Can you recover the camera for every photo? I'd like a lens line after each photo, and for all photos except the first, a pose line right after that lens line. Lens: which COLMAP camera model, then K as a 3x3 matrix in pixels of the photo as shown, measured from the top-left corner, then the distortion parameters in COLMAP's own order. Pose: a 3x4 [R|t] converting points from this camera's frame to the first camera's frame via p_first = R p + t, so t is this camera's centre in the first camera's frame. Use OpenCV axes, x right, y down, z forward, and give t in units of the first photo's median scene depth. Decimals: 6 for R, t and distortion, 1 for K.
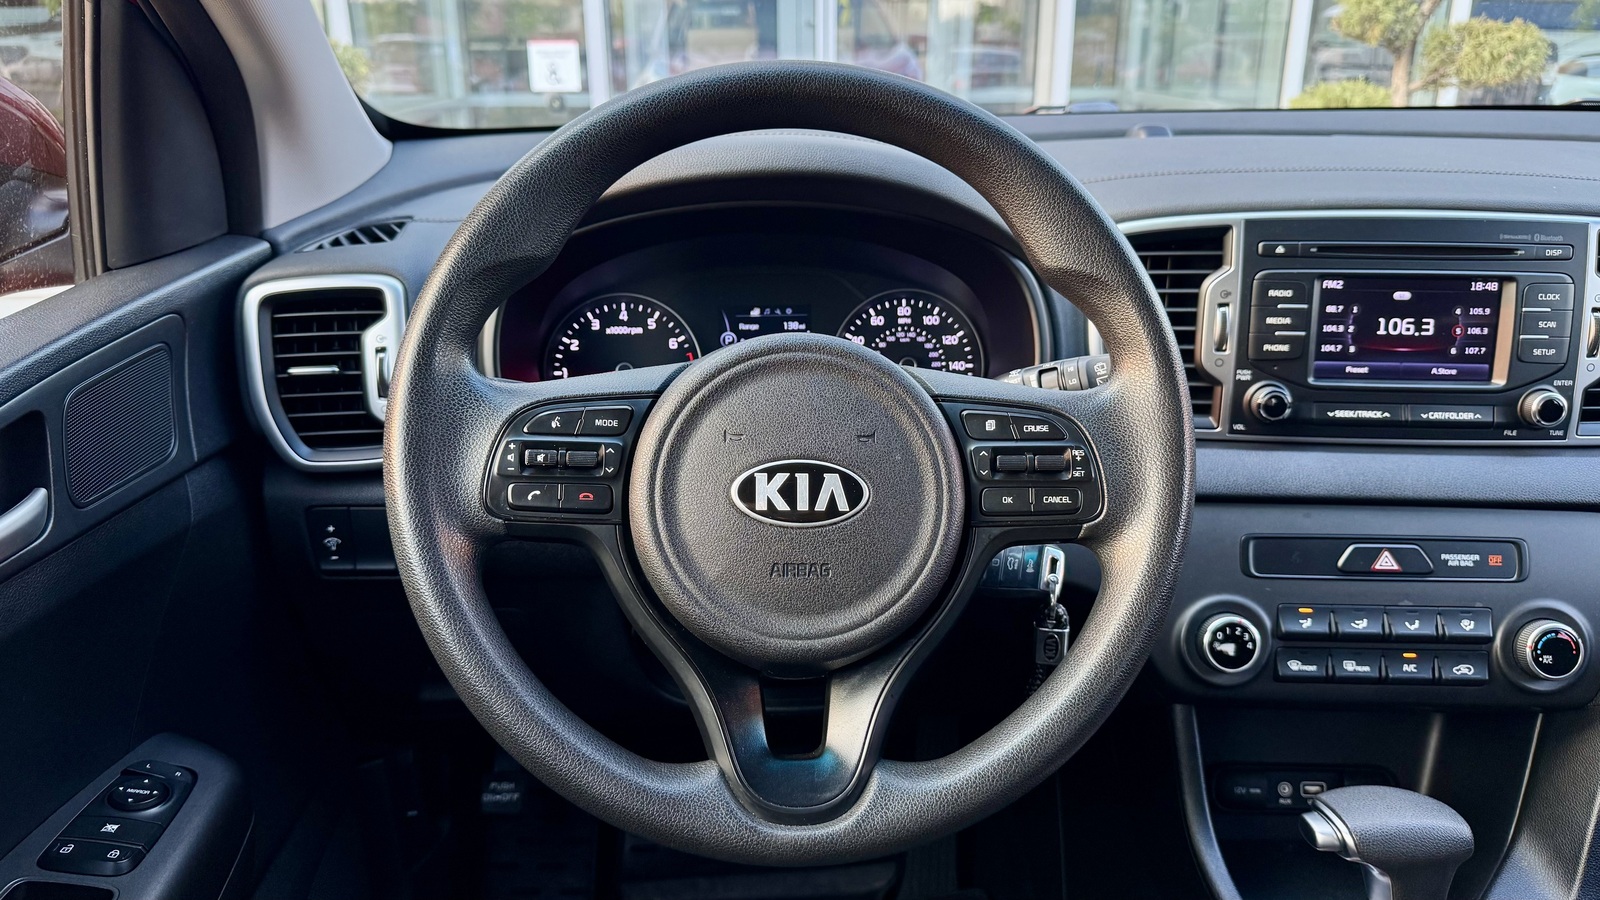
lens RADIAL K [[1147.2, 0, 791.6], [0, 1147.2, 465.0], [0, 0, 1]] dist [0.019453, -0.026711]
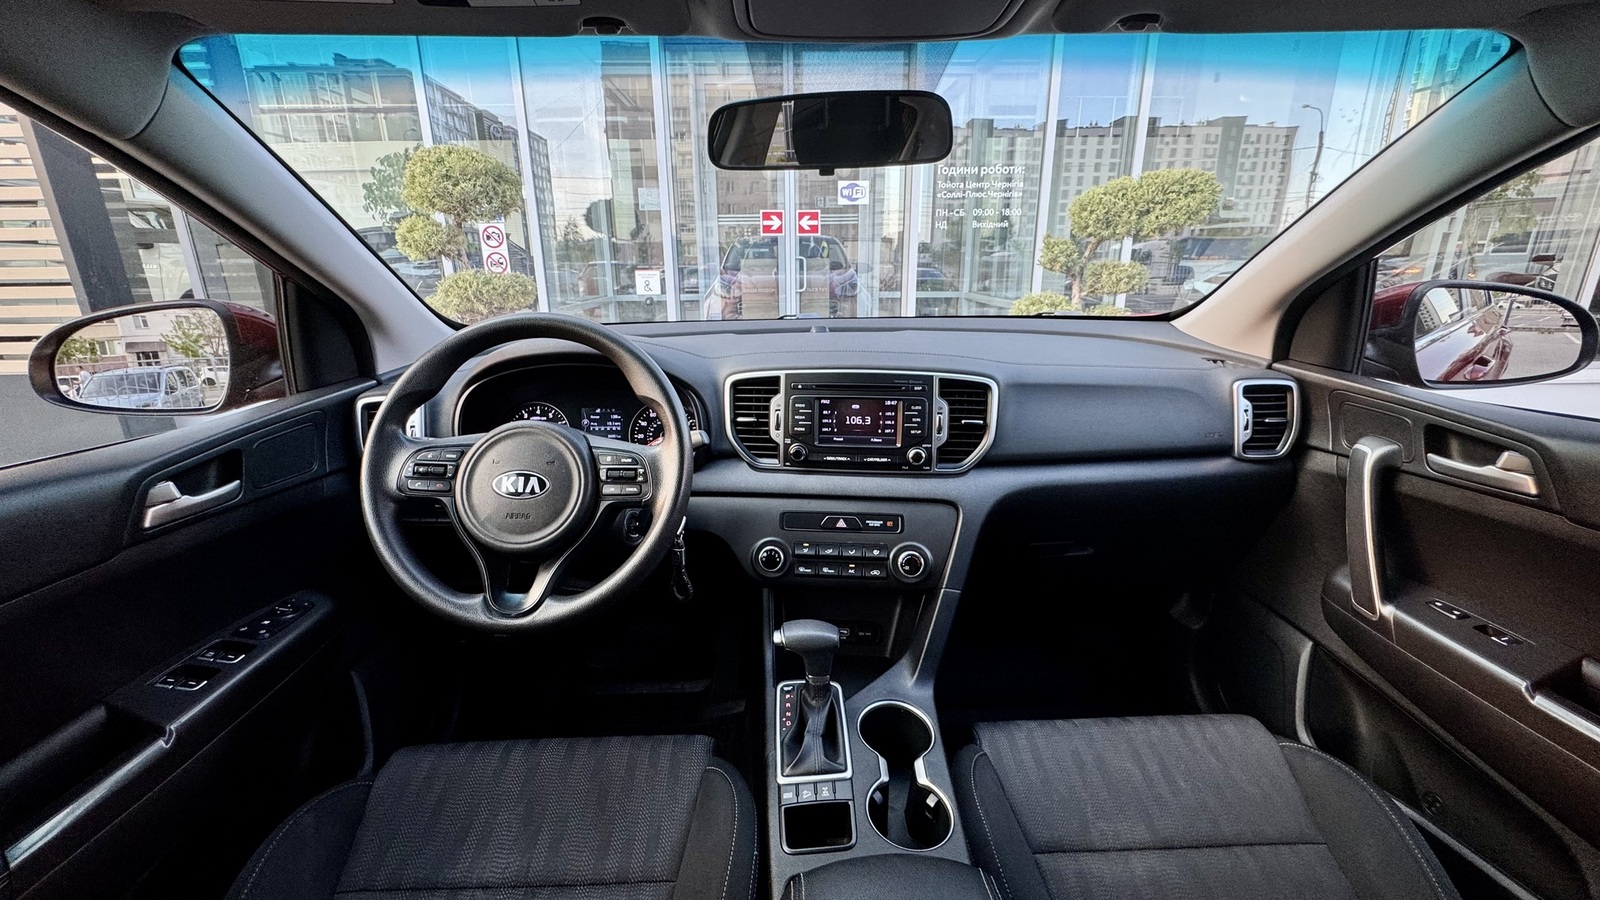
lens RADIAL K [[644.7, 0, 808.0], [0, 644.7, 446.7], [0, 0, 1]] dist [0.001823, -0.000355]
pose [[0.998973, 0.010233, -0.044134, 0.491421], [-0.013322, 0.997439, -0.070272, 0.022567], [0.043302, 0.070787, 0.996551, -0.268616]]
